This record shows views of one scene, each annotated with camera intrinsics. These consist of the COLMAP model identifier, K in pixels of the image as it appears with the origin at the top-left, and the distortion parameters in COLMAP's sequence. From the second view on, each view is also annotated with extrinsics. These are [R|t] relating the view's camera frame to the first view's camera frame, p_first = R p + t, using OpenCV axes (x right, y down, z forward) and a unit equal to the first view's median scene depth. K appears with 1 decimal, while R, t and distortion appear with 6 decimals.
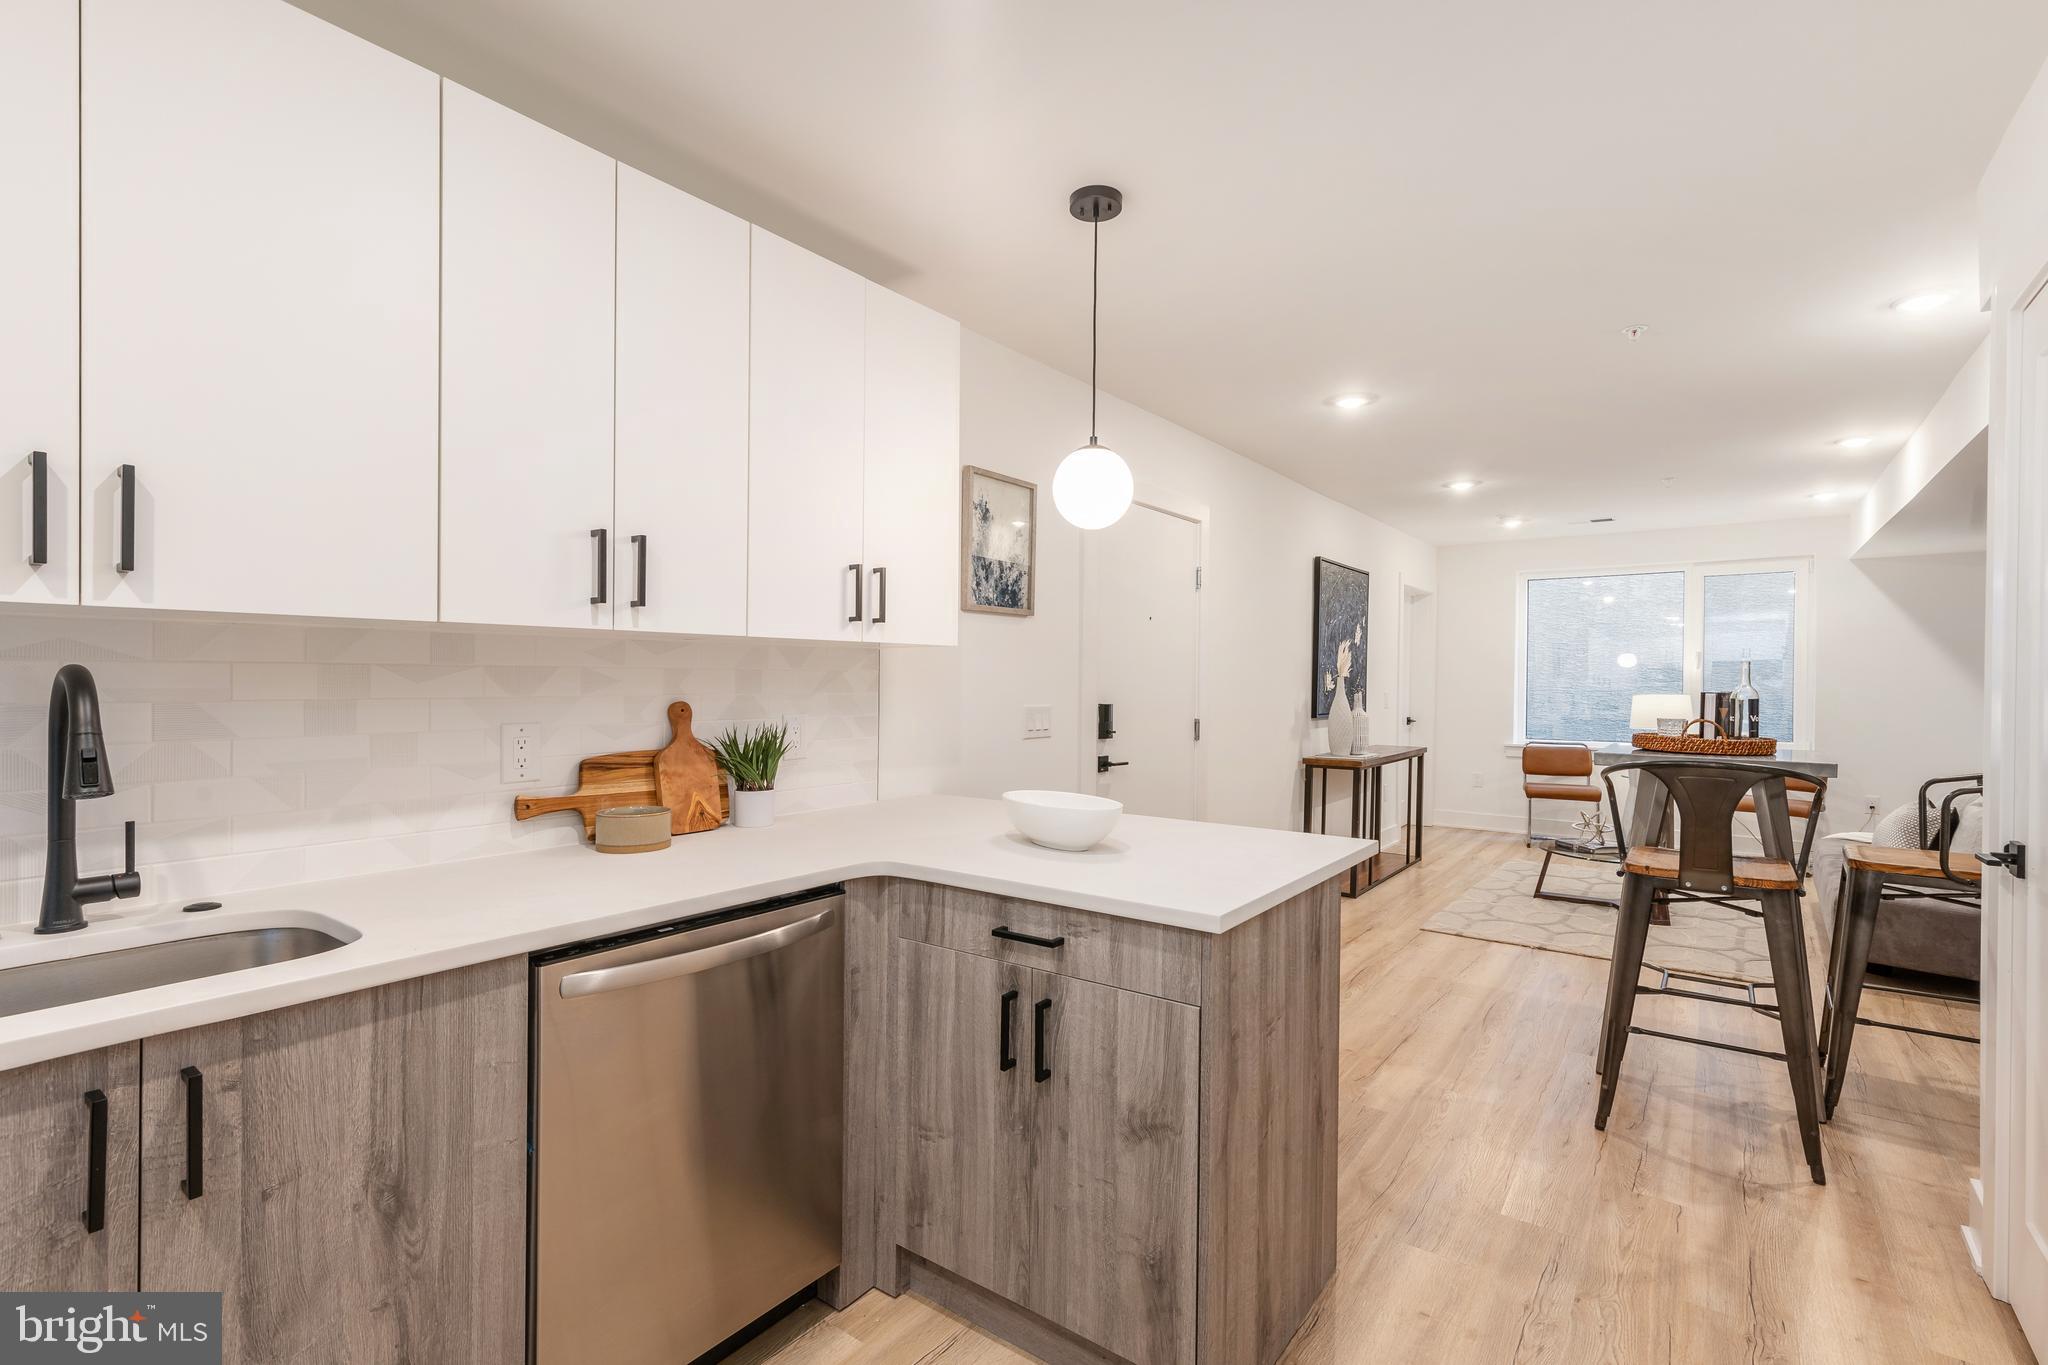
lens RADIAL K [[917.5, 0, 1029.8], [0, 917.5, 689.3], [0, 0, 1]] dist [0.003967, 0.000221]
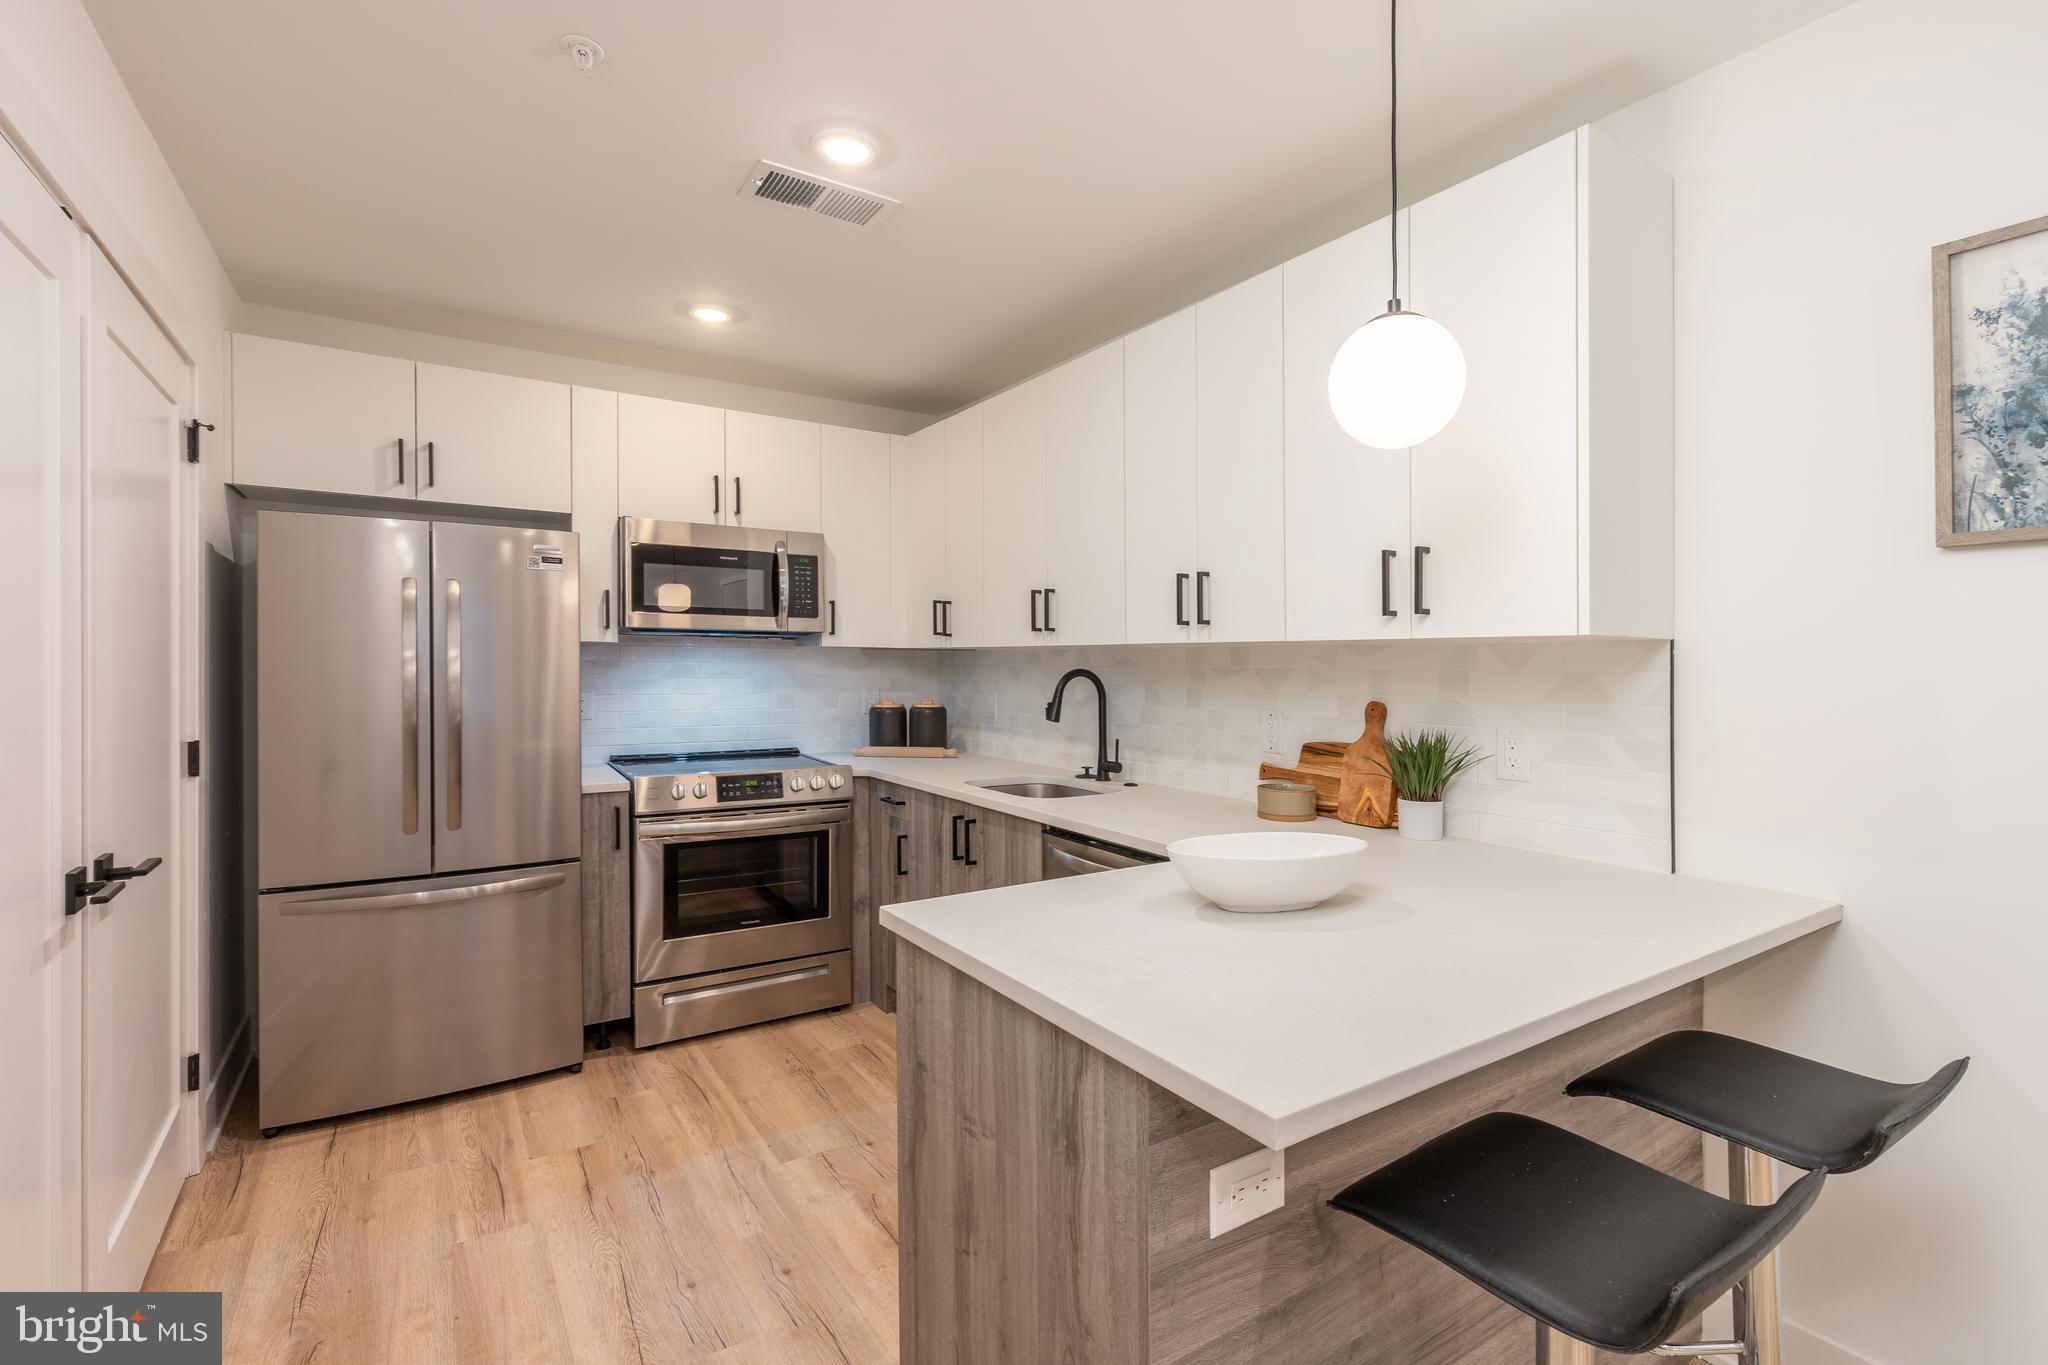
lens RADIAL K [[932.8, 0, 1050.7], [0, 932.8, 666.1], [0, 0, 1]] dist [0.004443, 0.000259]
pose [[-0.330427, -0.002257, -0.943829, 0.755367], [-0.019458, 0.999801, 0.004421, -0.024625], [0.943631, 0.019826, -0.330405, 1.000130]]
